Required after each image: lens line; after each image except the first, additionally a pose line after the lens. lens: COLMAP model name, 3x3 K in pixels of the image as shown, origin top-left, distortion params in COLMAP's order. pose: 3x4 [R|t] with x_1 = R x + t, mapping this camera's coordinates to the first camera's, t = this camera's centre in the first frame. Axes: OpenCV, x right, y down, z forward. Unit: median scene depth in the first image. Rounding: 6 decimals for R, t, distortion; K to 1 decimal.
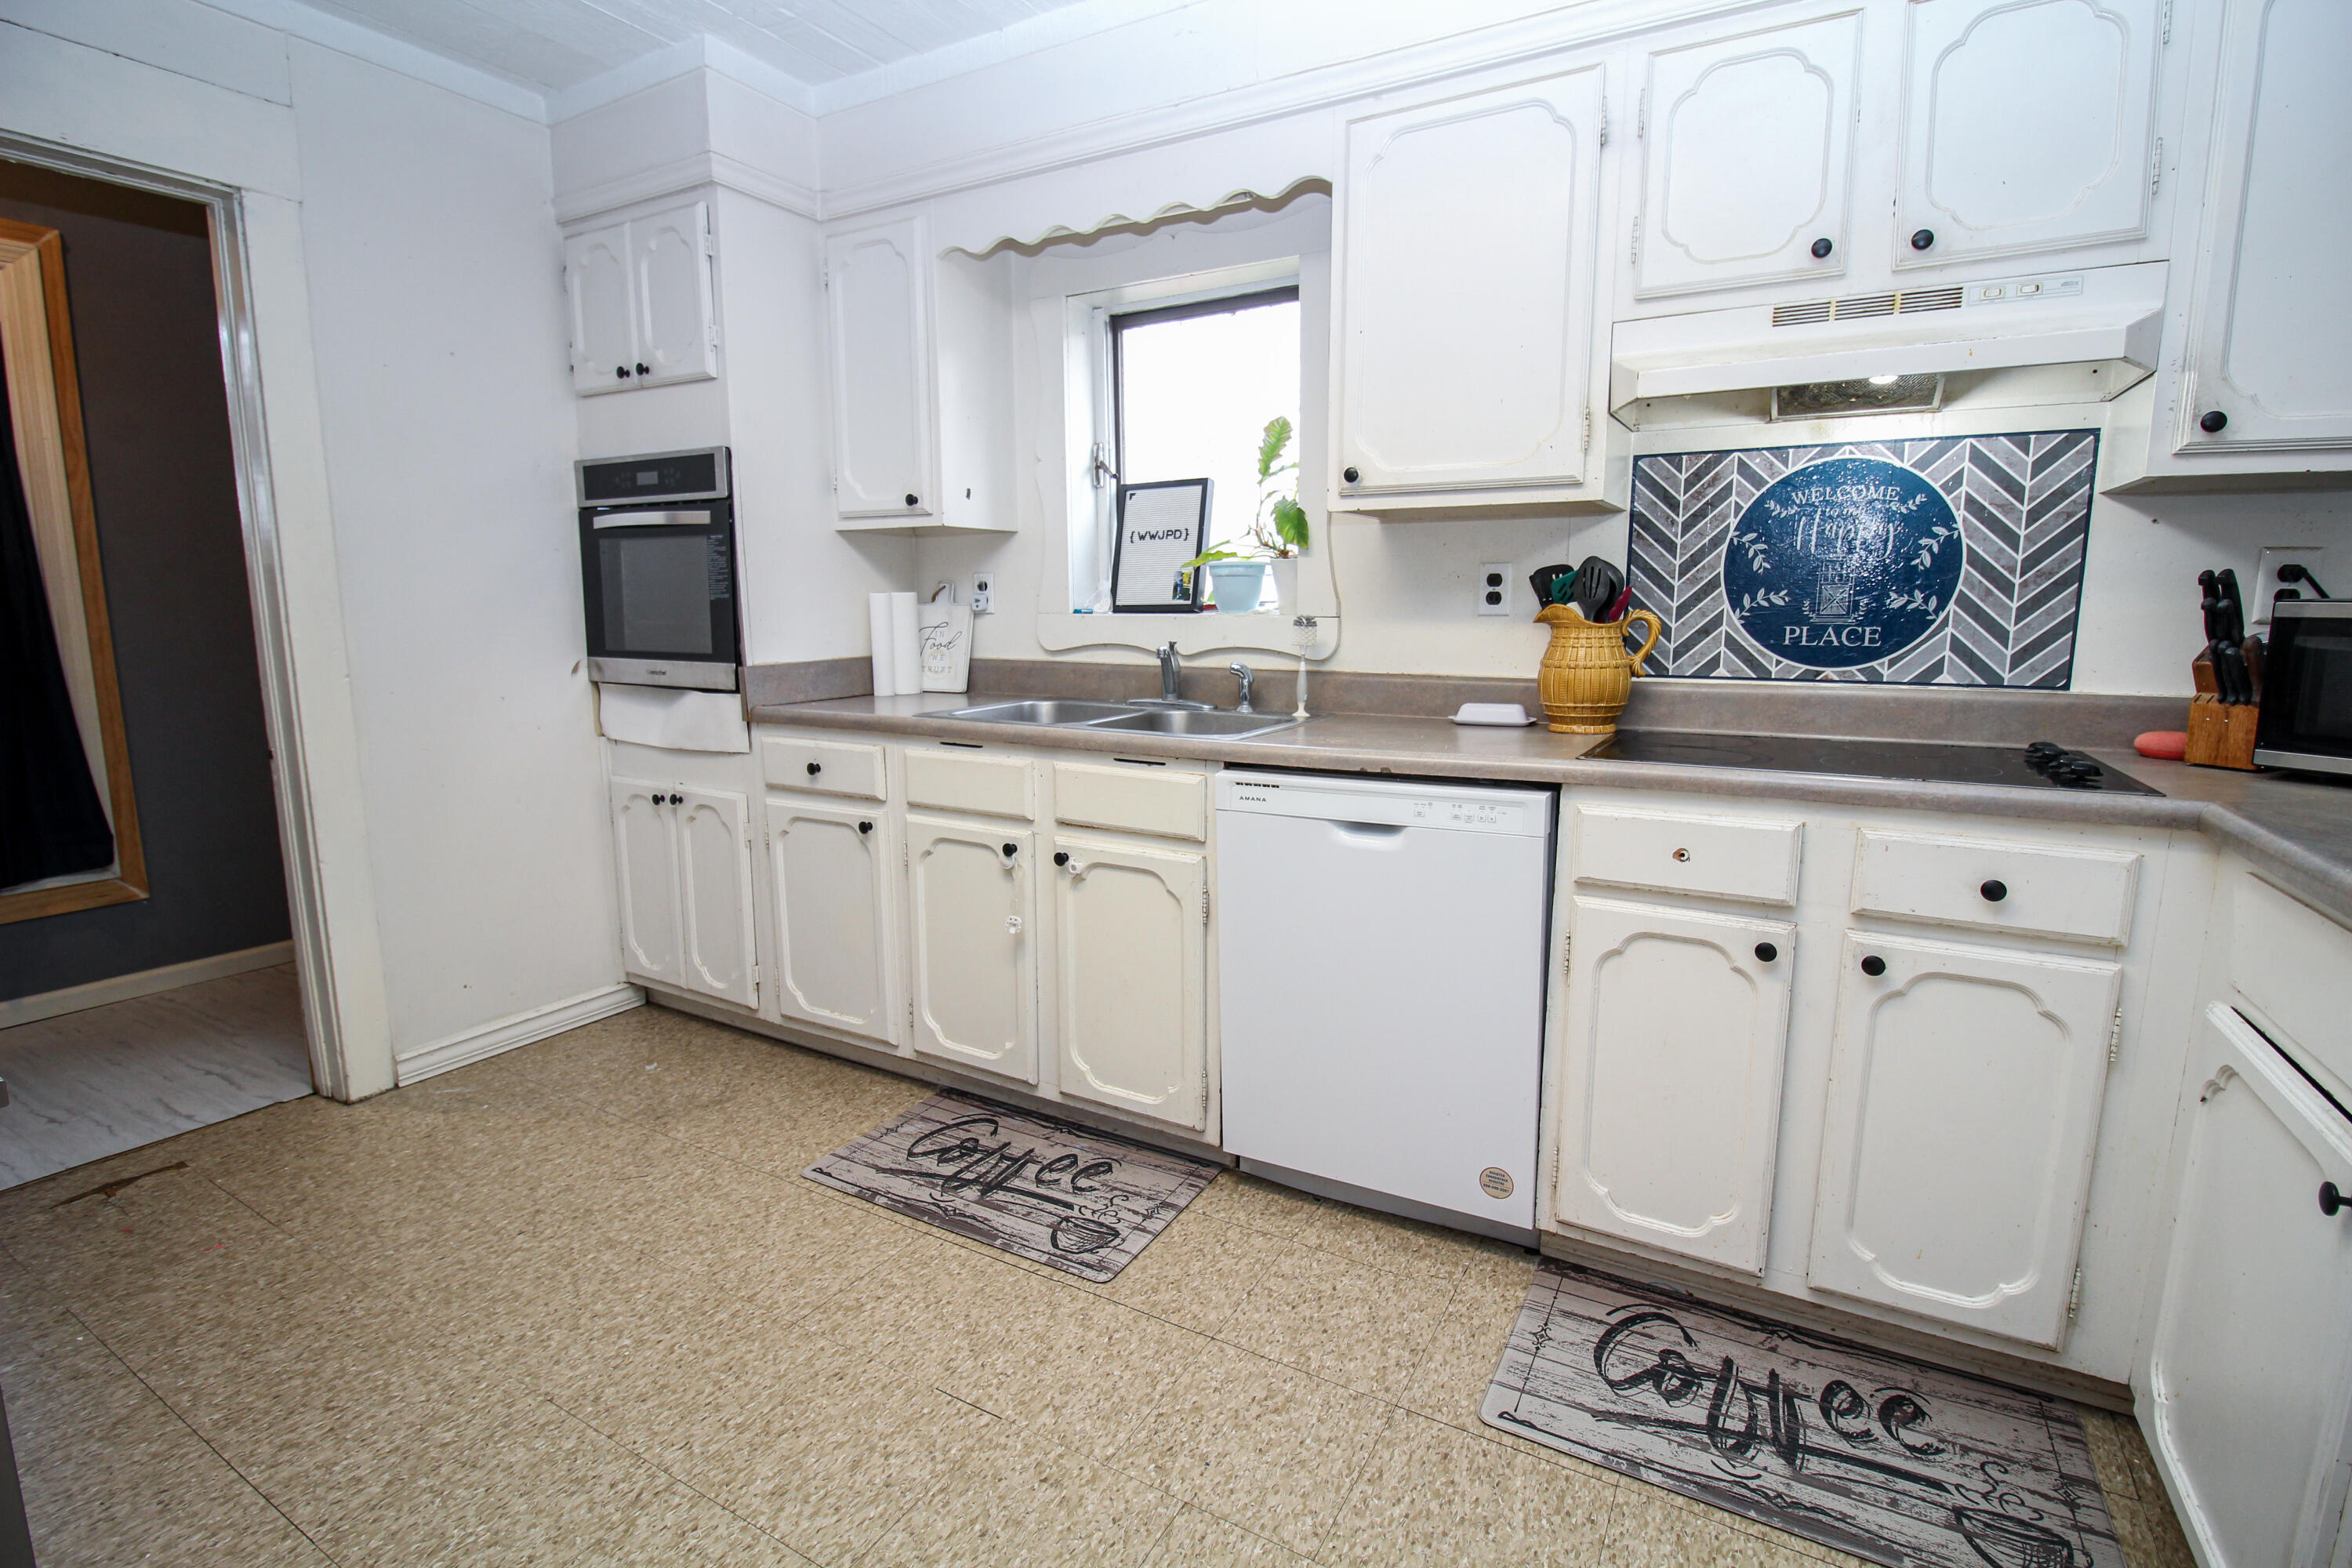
lens RADIAL K [[1090.8, 0, 1179.4], [0, 1090.8, 772.1], [0, 0, 1]] dist [-0.002129, -0.011107]
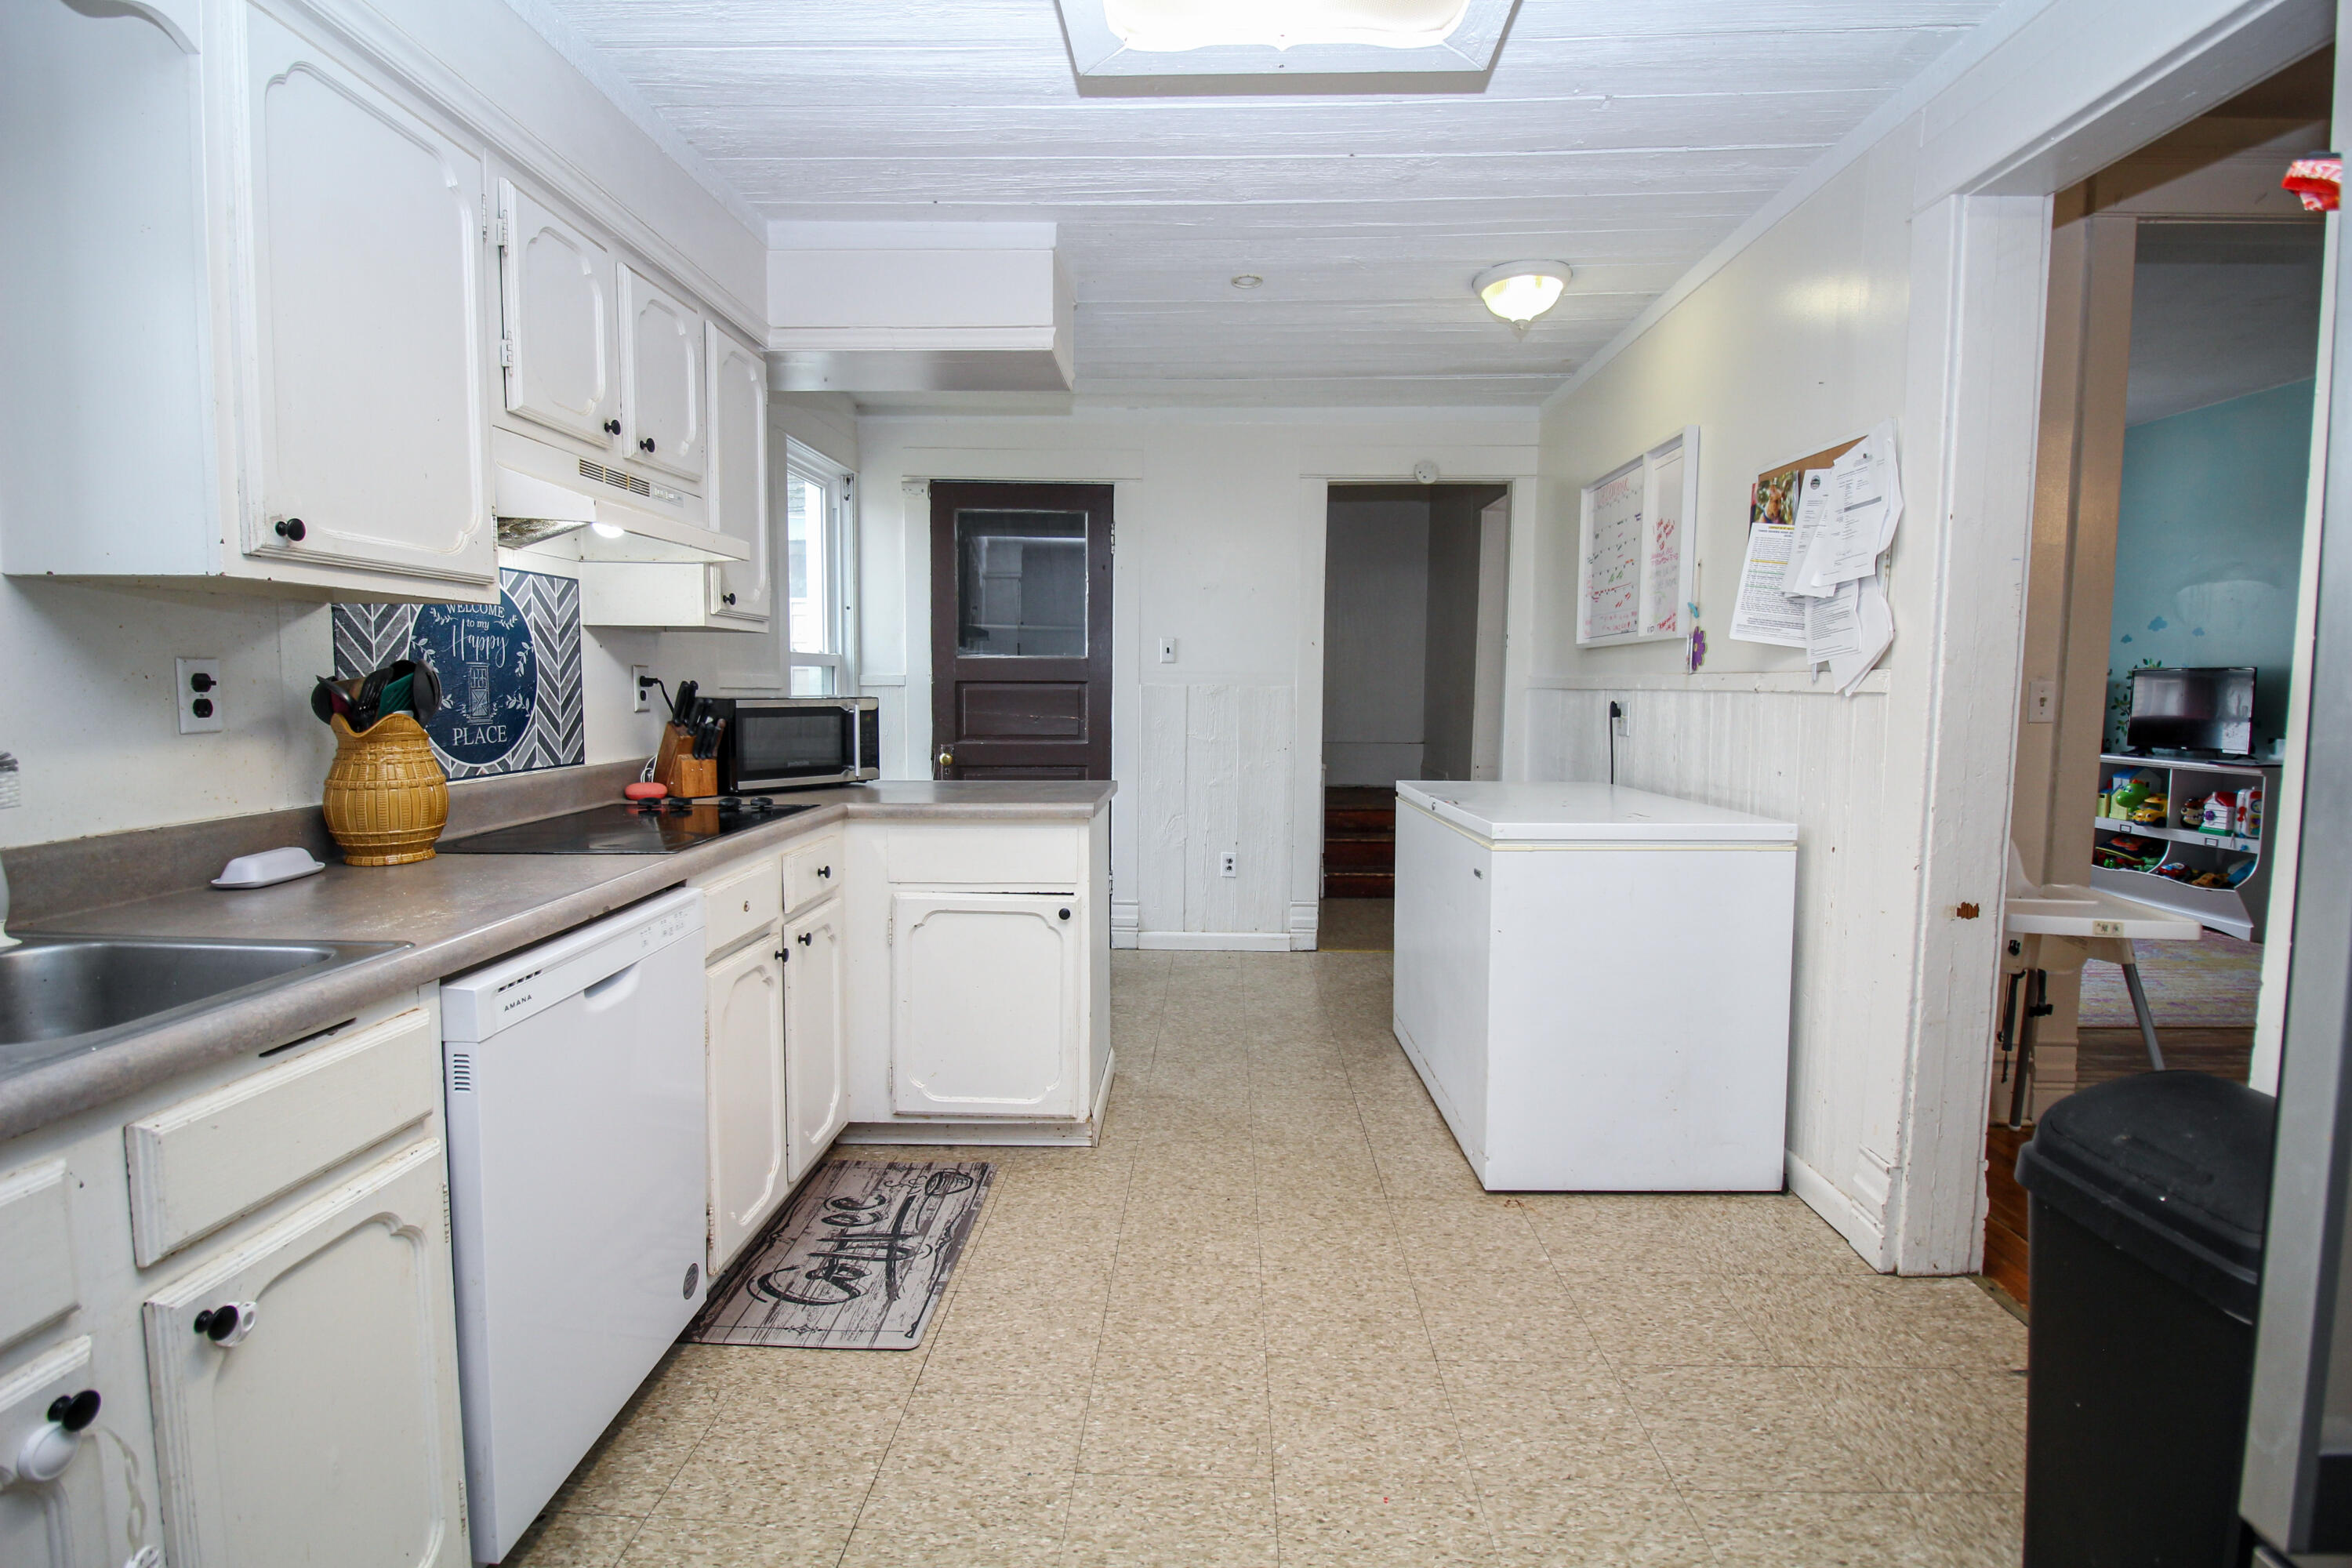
lens RADIAL K [[1090.8, 0, 1177.2], [0, 1090.8, 776.6], [0, 0, 1]] dist [-0.002129, -0.011107]
pose [[-0.465044, -0.079540, 0.881707, -0.742721], [0.128387, 0.979367, 0.156066, -0.174598], [-0.875928, 0.185777, -0.445237, 0.929699]]
